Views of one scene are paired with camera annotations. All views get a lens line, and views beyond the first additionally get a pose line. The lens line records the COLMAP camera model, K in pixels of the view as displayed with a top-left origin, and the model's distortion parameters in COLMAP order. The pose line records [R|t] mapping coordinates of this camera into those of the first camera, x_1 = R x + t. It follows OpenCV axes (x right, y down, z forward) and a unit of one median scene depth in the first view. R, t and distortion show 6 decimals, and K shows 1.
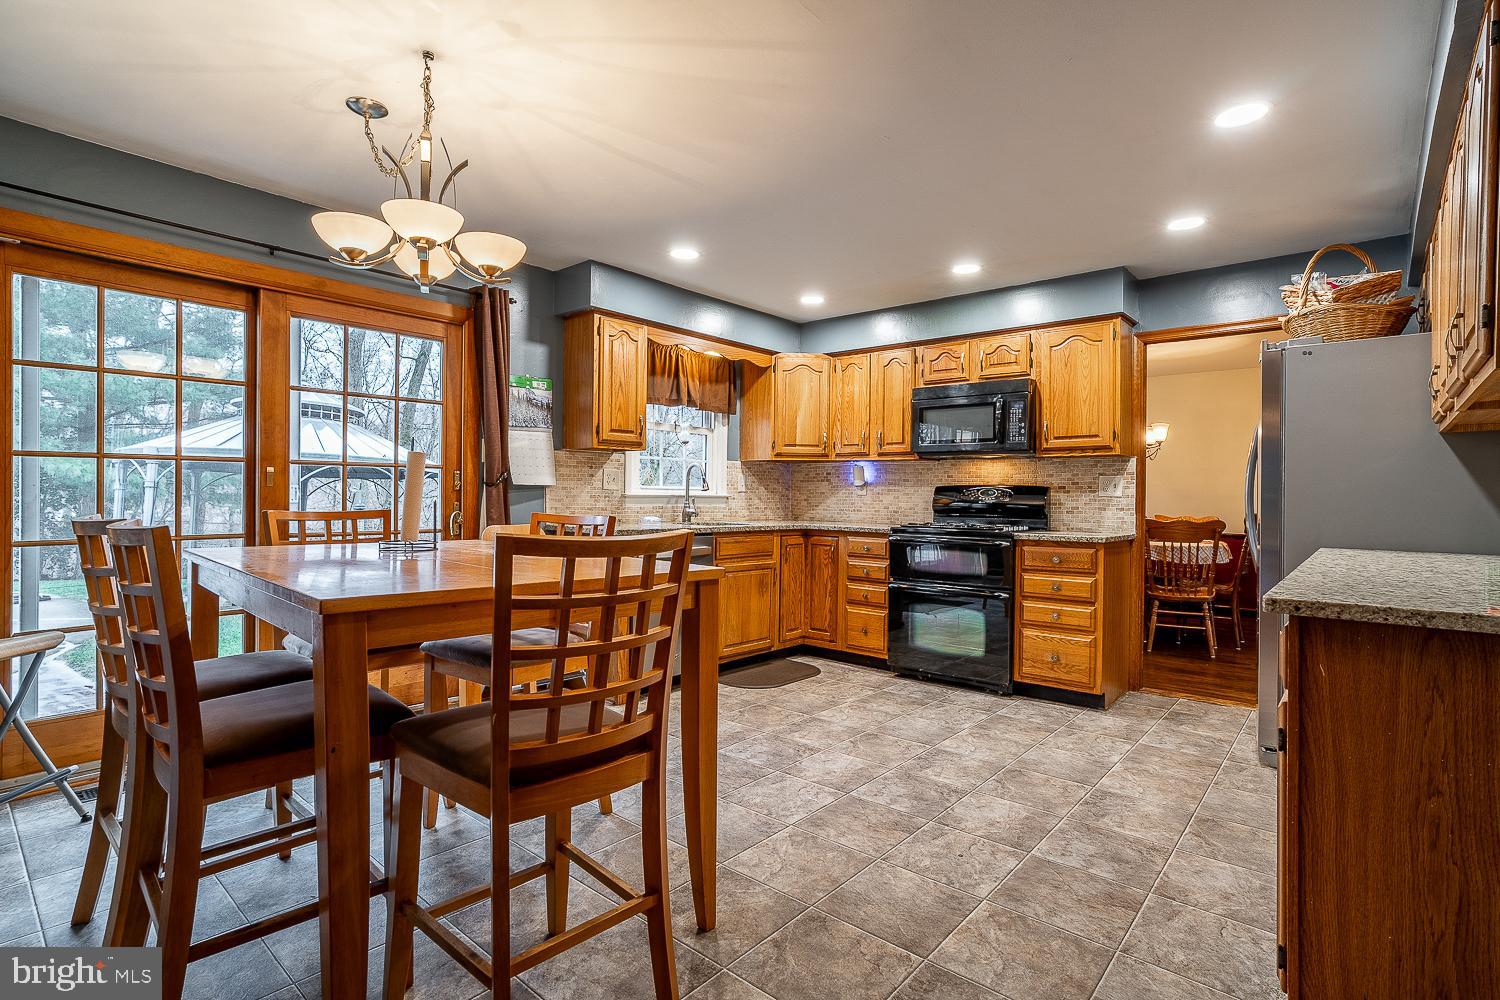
lens RADIAL K [[724.7, 0, 754.0], [0, 724.7, 495.8], [0, 0, 1]] dist [-0.039782, 0.033282]
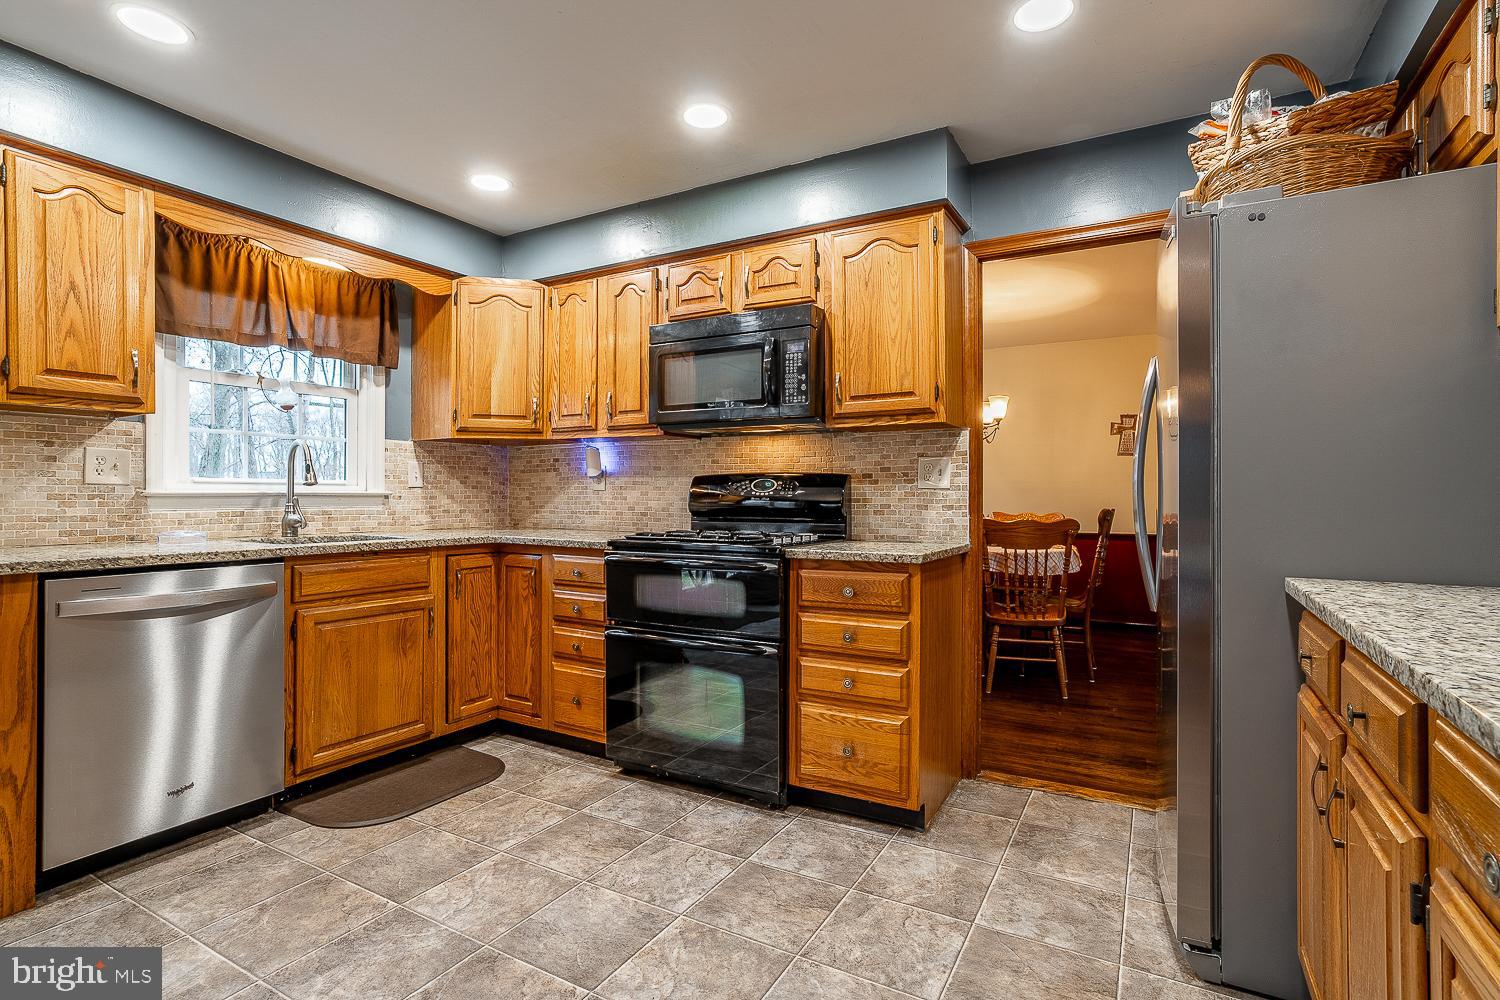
lens RADIAL K [[729.4, 0, 749.1], [0, 729.4, 496.6], [0, 0, 1]] dist [-0.044089, 0.032949]
pose [[0.982036, -0.010842, 0.188382, 0.190020], [0.010061, 0.999936, 0.005103, 0.003393], [-0.188426, -0.003116, 0.982083, 0.350913]]
